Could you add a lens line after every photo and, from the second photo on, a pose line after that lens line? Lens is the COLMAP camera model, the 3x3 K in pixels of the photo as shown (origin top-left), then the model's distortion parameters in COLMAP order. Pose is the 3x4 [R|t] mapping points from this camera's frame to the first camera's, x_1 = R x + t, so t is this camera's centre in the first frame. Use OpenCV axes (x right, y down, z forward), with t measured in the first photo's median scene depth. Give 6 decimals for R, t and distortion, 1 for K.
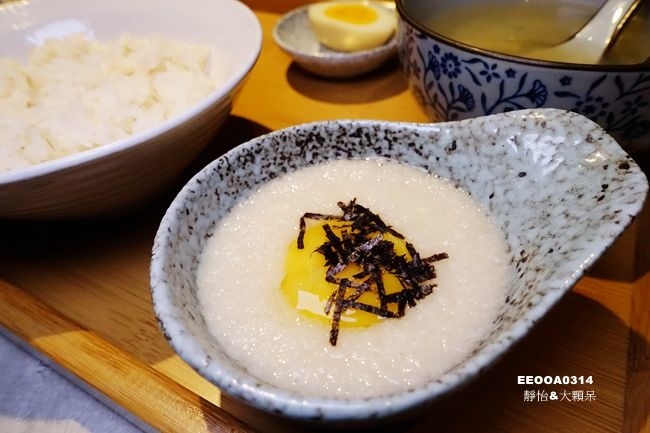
lens RADIAL K [[423.1, 0, 325.0], [0, 423.1, 216.5], [0, 0, 1]] dist [-0.007952, -0.000894]
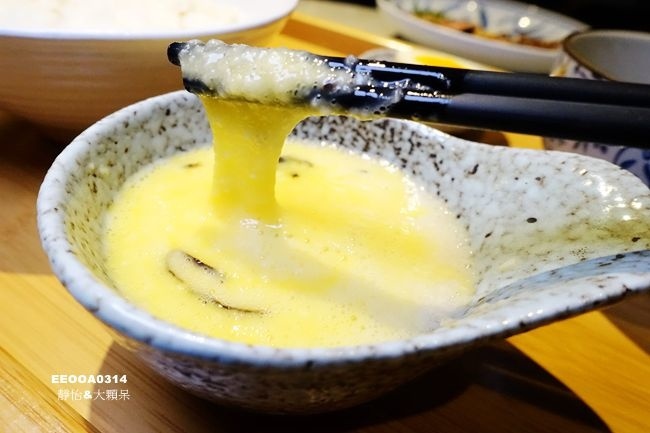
lens RADIAL K [[423.1, 0, 325.0], [0, 423.1, 216.5], [0, 0, 1]] dist [-0.007952, -0.000894]
pose [[0.885610, 0.406751, -0.224163, 0.262634], [-0.431859, 0.898794, -0.075272, 0.104905], [0.170860, 0.163469, 0.971640, 0.149806]]
